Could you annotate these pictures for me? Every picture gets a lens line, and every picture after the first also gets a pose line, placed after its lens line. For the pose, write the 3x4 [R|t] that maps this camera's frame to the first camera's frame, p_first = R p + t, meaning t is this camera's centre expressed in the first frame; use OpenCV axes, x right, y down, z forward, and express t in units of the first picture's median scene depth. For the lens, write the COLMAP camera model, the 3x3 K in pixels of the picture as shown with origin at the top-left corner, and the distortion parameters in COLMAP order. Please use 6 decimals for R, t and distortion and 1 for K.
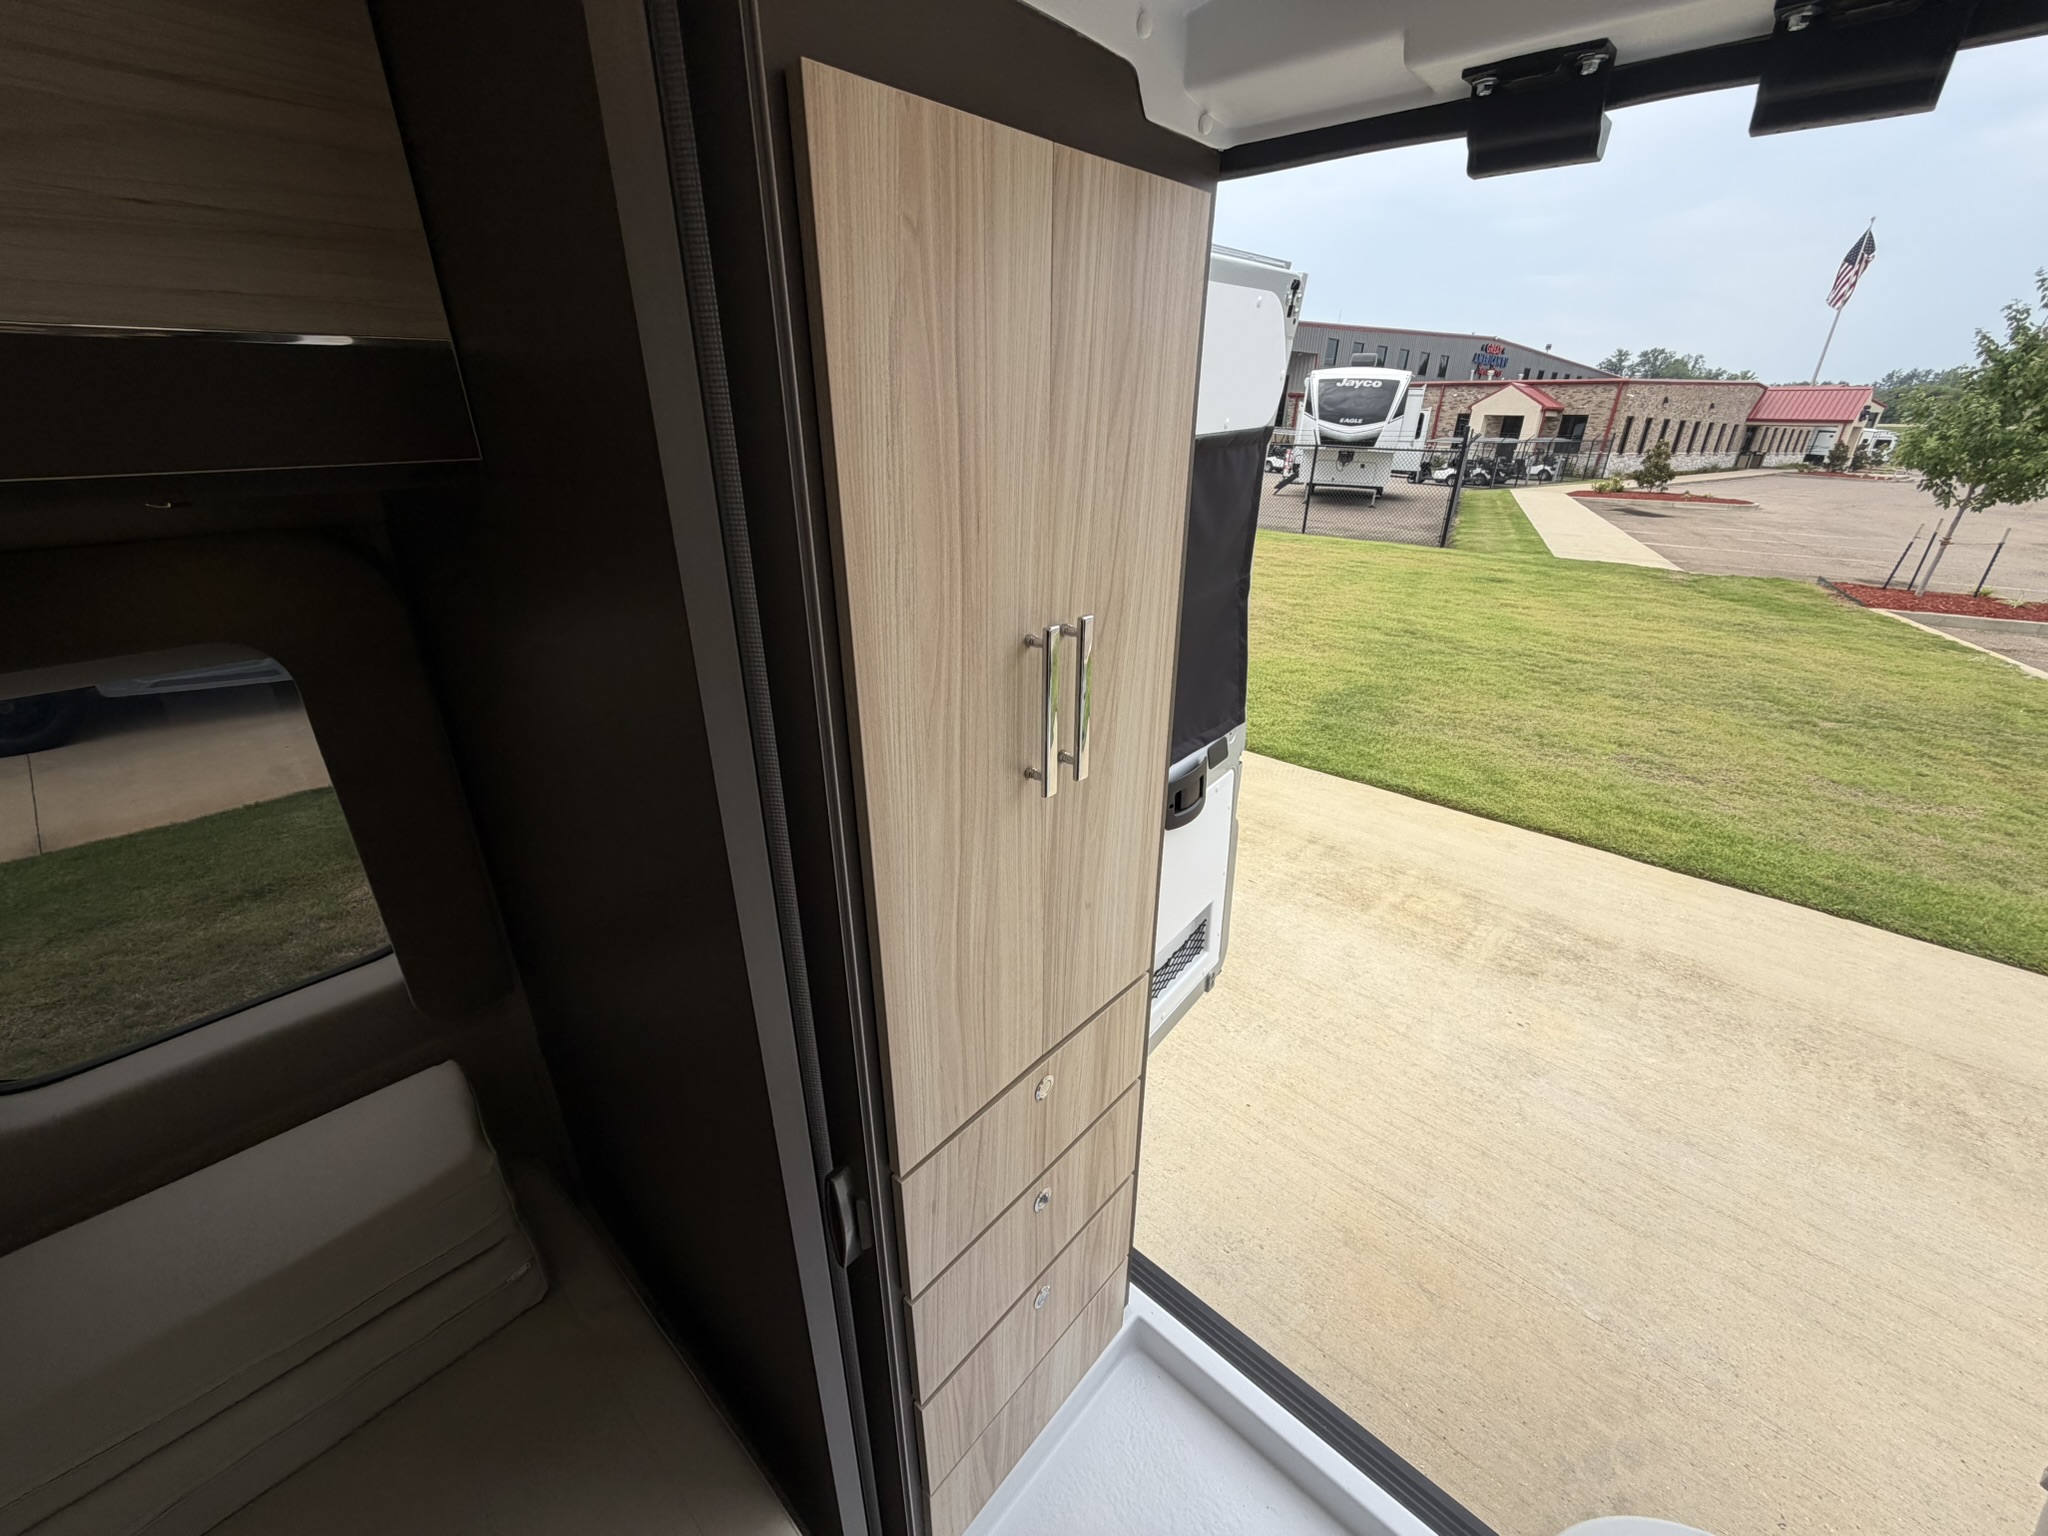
lens RADIAL K [[820.1, 0, 1022.6], [0, 820.1, 770.7], [0, 0, 1]] dist [0.000394, 0.000197]
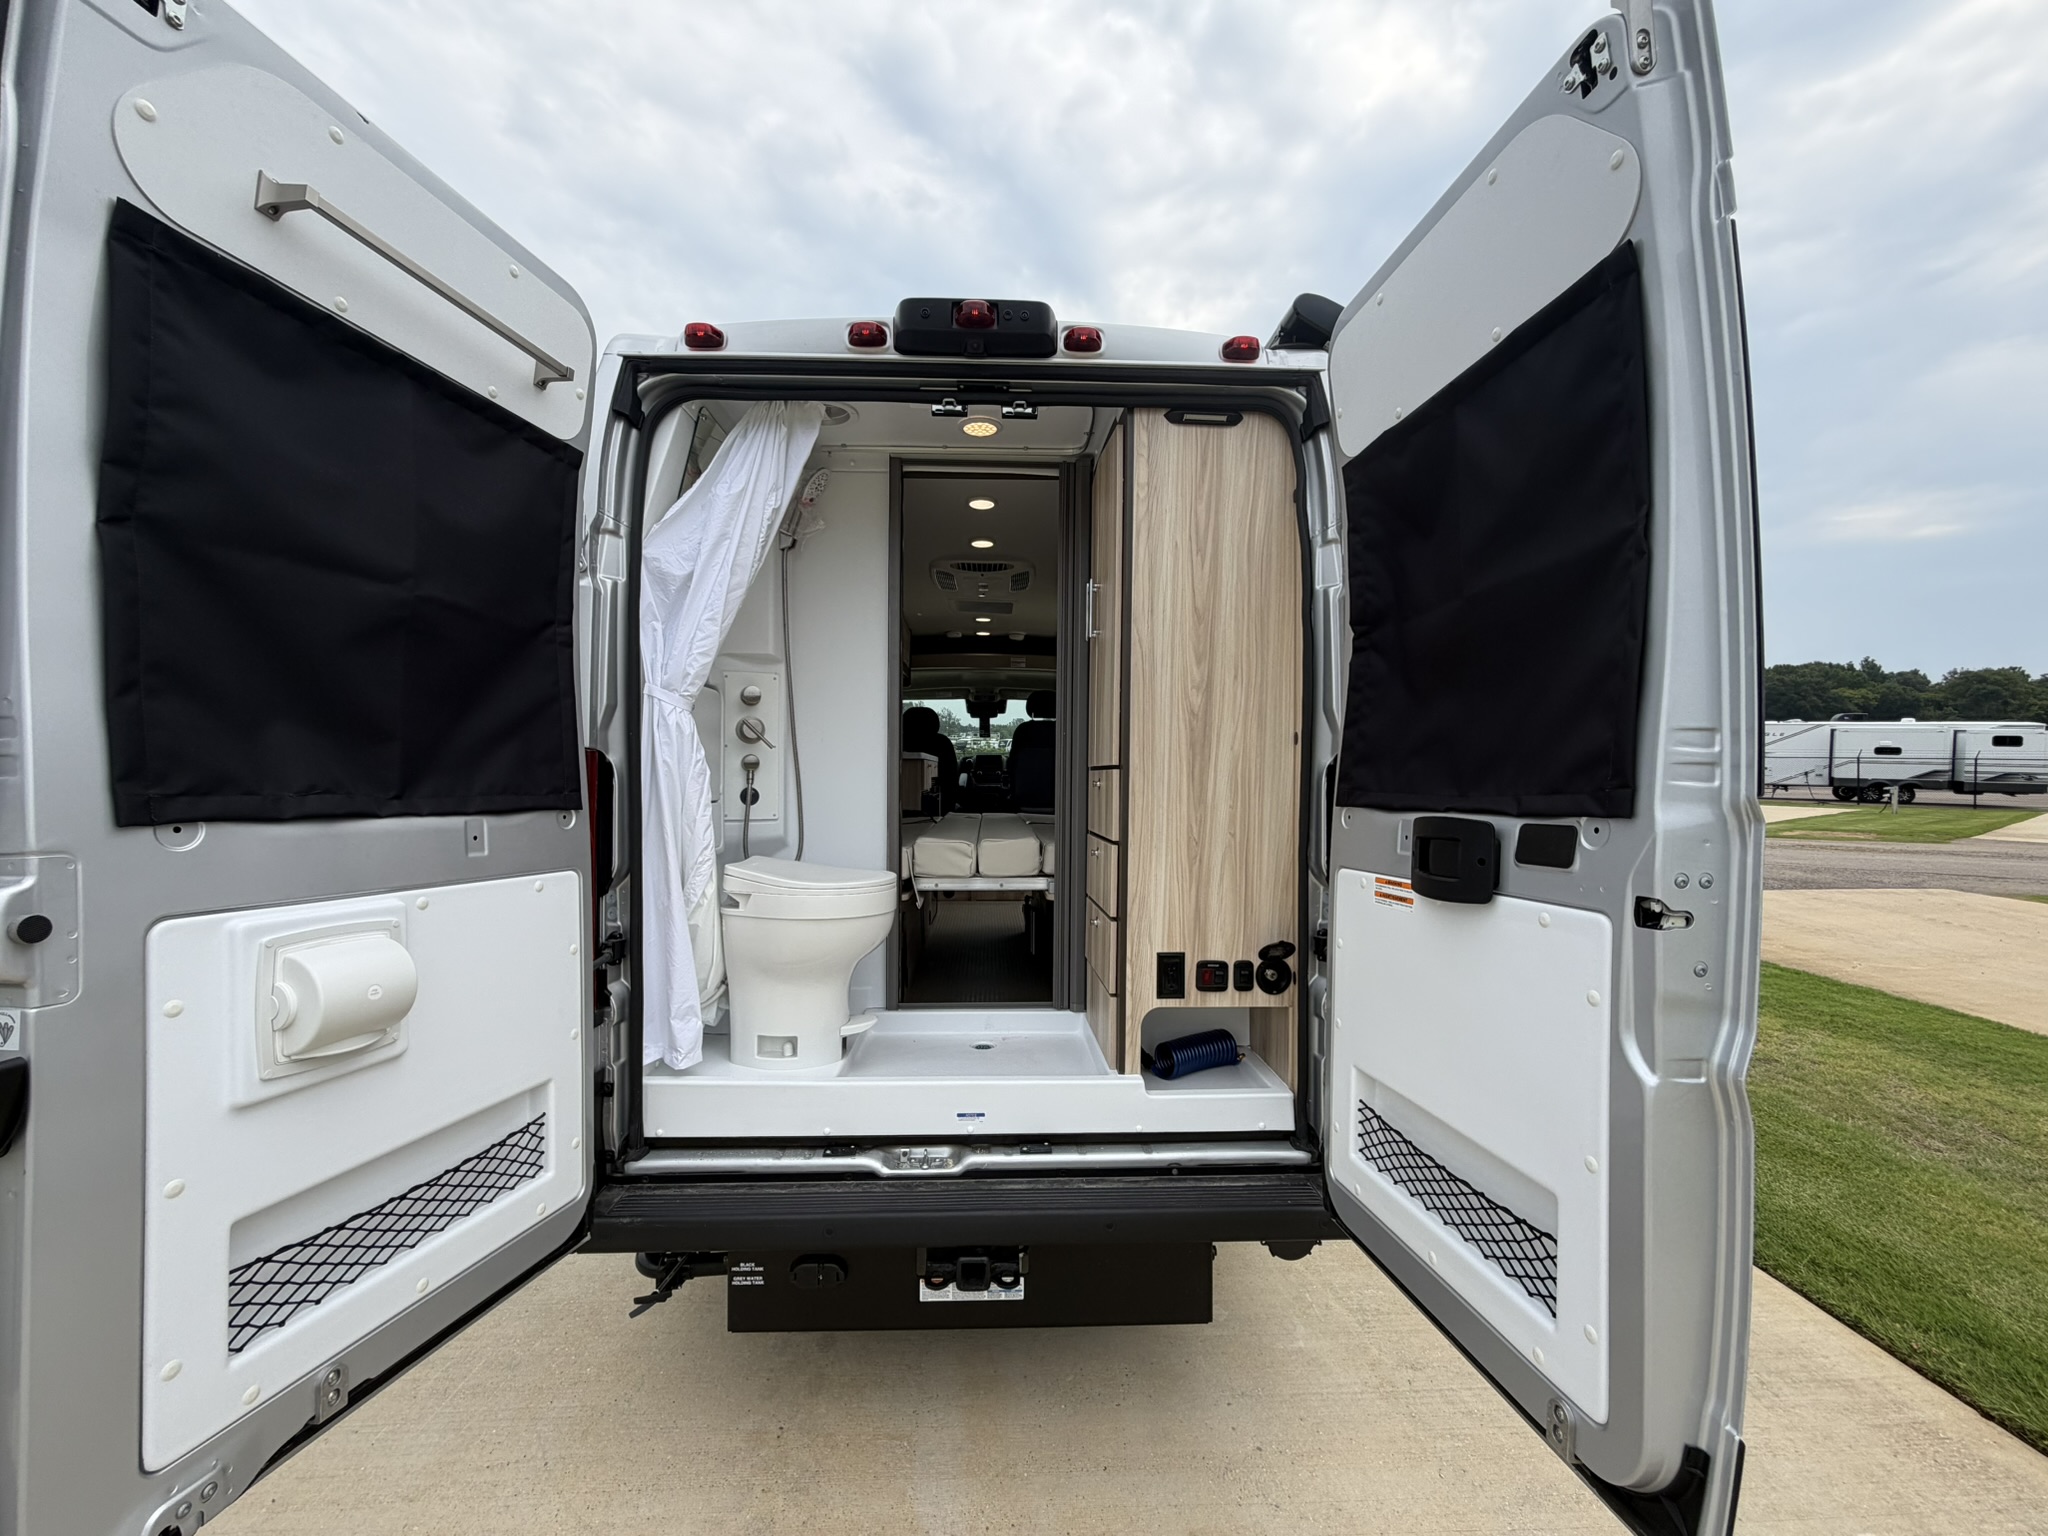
lens RADIAL K [[820.1, 0, 1027.3], [0, 820.1, 769.4], [0, 0, 1]] dist [0.000394, 0.000197]
pose [[-0.700852, -0.013991, -0.713170, 0.582731], [-0.304366, 0.910086, 0.281255, -0.077786], [0.645111, 0.414183, -0.642094, 0.739639]]
